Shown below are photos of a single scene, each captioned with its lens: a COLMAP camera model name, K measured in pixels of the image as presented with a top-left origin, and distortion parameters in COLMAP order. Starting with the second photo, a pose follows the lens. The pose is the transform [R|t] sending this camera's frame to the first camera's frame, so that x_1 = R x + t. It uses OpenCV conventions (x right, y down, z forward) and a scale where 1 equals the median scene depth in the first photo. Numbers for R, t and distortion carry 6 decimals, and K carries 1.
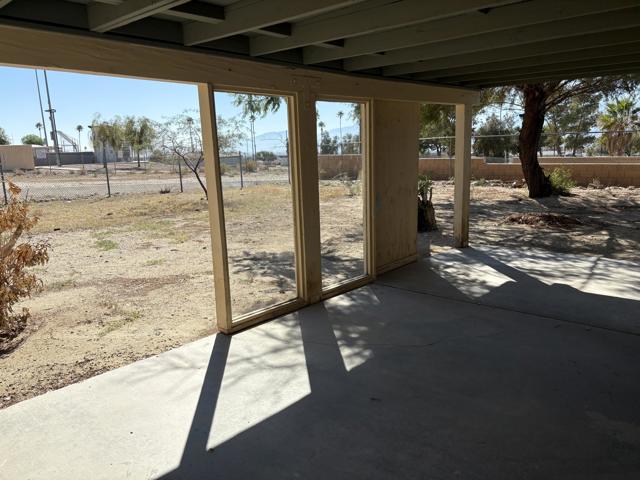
lens RADIAL K [[484.4, 0, 317.5], [0, 484.4, 240.7], [0, 0, 1]] dist [0.015153, -0.017917]
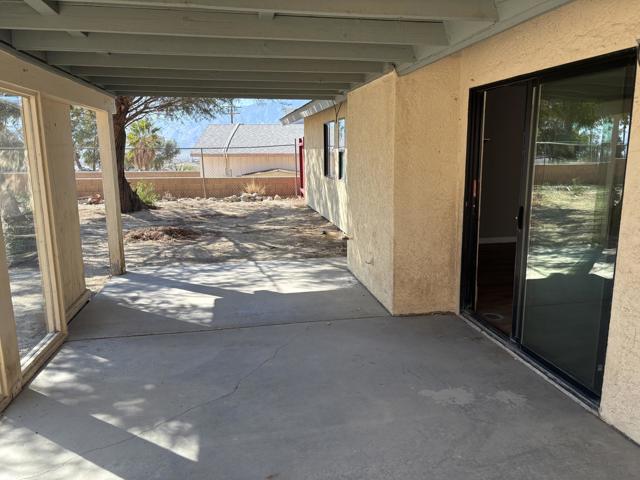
lens RADIAL K [[484.4, 0, 320.7], [0, 484.4, 240.0], [0, 0, 1]] dist [0.015153, -0.017917]
pose [[0.598638, -0.117678, 0.792329, -0.217409], [0.142381, 0.989031, 0.039317, -0.038441], [-0.788264, 0.089275, 0.608826, 0.219804]]
